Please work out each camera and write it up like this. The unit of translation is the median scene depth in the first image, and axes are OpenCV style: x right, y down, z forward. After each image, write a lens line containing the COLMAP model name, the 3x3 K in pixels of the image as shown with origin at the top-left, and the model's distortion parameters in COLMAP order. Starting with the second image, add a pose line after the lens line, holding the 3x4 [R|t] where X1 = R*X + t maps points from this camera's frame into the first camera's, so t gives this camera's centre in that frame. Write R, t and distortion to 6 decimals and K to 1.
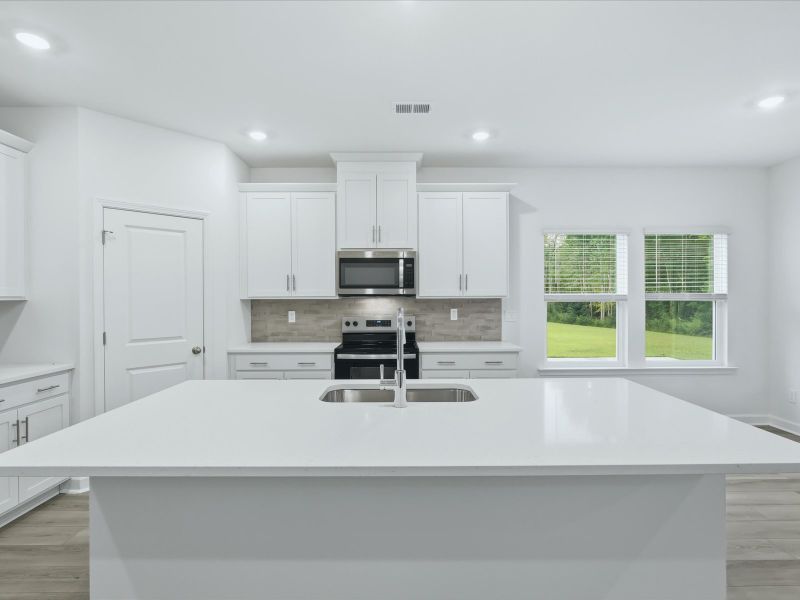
lens RADIAL K [[420.2, 0, 400.0], [0, 420.2, 300.0], [0, 0, 1]] dist [-0.003364, -0.000047]
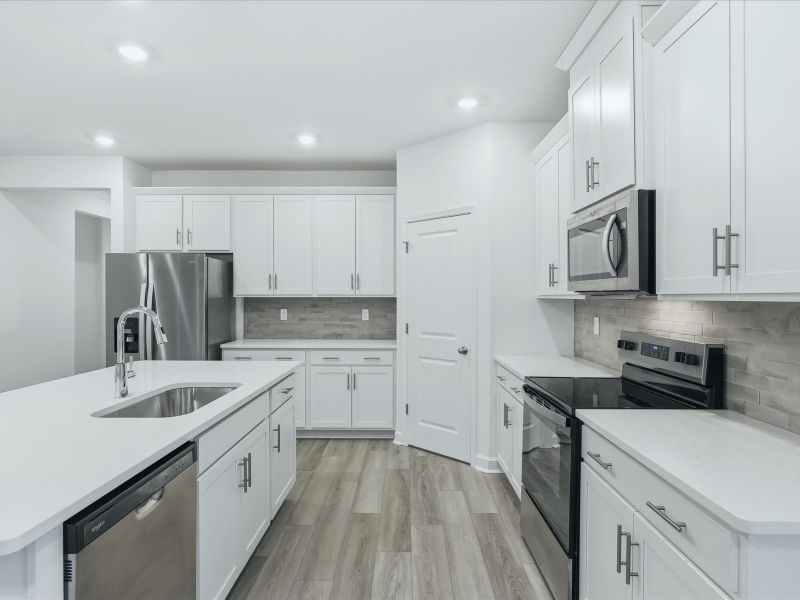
lens RADIAL K [[464.3, 0, 400.0], [0, 464.3, 300.0], [0, 0, 1]] dist [-0.002552, -0.000073]
pose [[-0.015703, 0.011607, -0.999809, 0.483188], [-0.009005, 0.999890, 0.011750, -0.006339], [0.999836, 0.009188, -0.015597, 0.717823]]
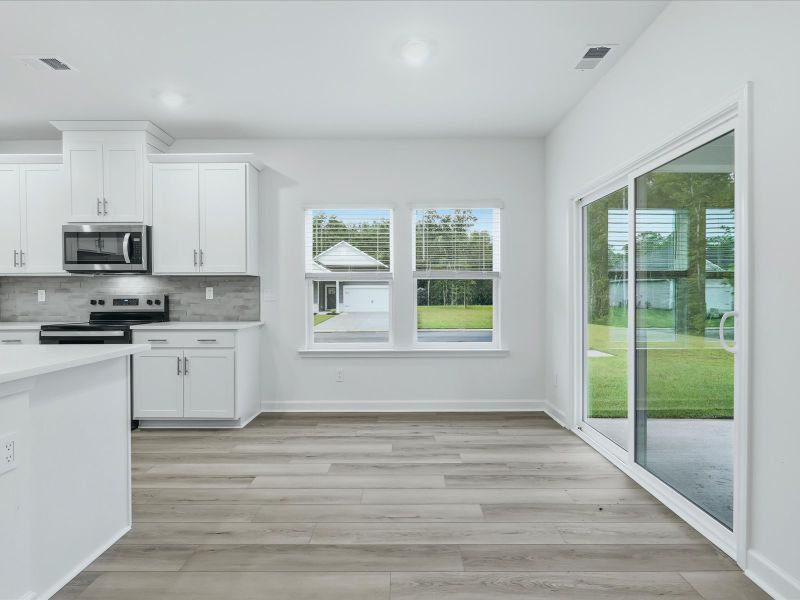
lens RADIAL K [[420.2, 0, 400.0], [0, 420.2, 300.0], [0, 0, 1]] dist [-0.003364, -0.000047]
pose [[0.999944, 0.000582, -0.010605, 0.584328], [-0.000531, 0.999989, 0.004760, 0.045800], [0.010608, -0.004754, 0.999932, 0.051604]]
